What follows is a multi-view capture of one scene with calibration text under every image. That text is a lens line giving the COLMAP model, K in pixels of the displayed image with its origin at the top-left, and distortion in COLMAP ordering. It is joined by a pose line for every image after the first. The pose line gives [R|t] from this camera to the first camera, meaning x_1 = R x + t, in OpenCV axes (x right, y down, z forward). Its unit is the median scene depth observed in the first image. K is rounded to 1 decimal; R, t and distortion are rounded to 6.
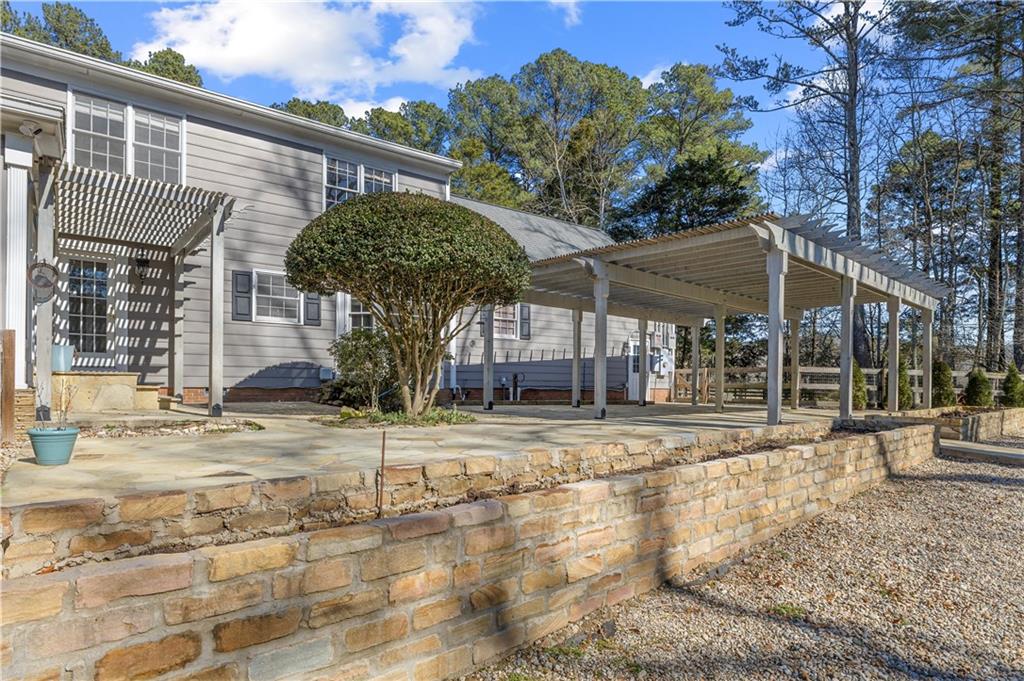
lens RADIAL K [[584.2, 0, 512.9], [0, 584.2, 377.3], [0, 0, 1]] dist [-0.000935, -0.000191]
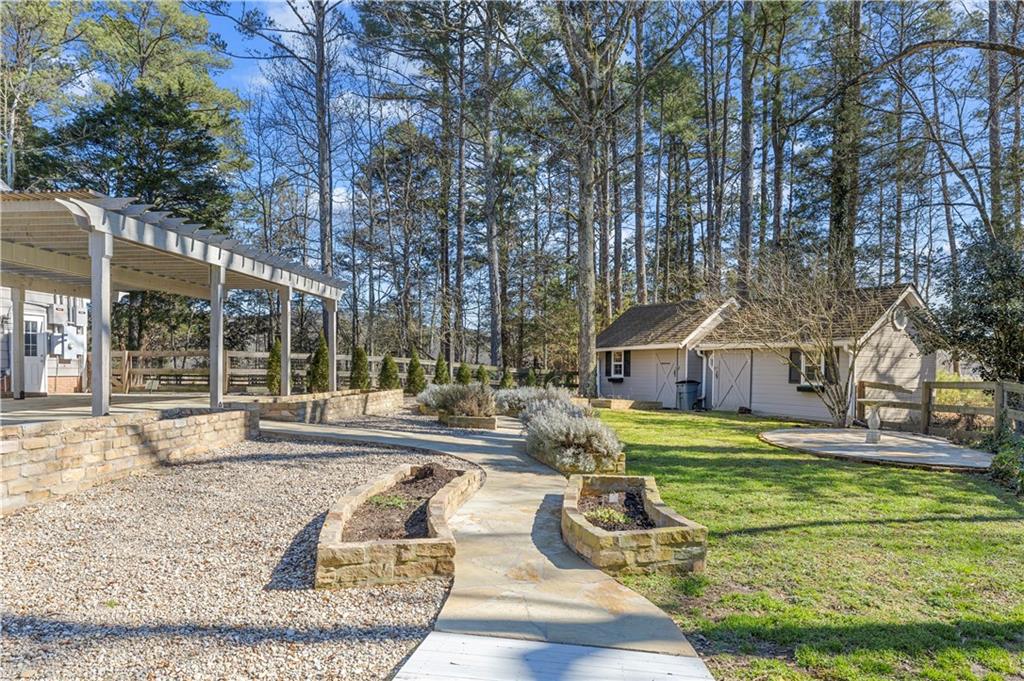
lens RADIAL K [[675.6, 0, 512.0], [0, 675.6, 381.5], [0, 0, 1]] dist [-0.000042, 0.000381]
pose [[0.731045, -0.024020, 0.681906, 0.069050], [-0.000046, 0.999378, 0.035251, -0.005780], [-0.682329, -0.025801, 0.730590, -0.085083]]
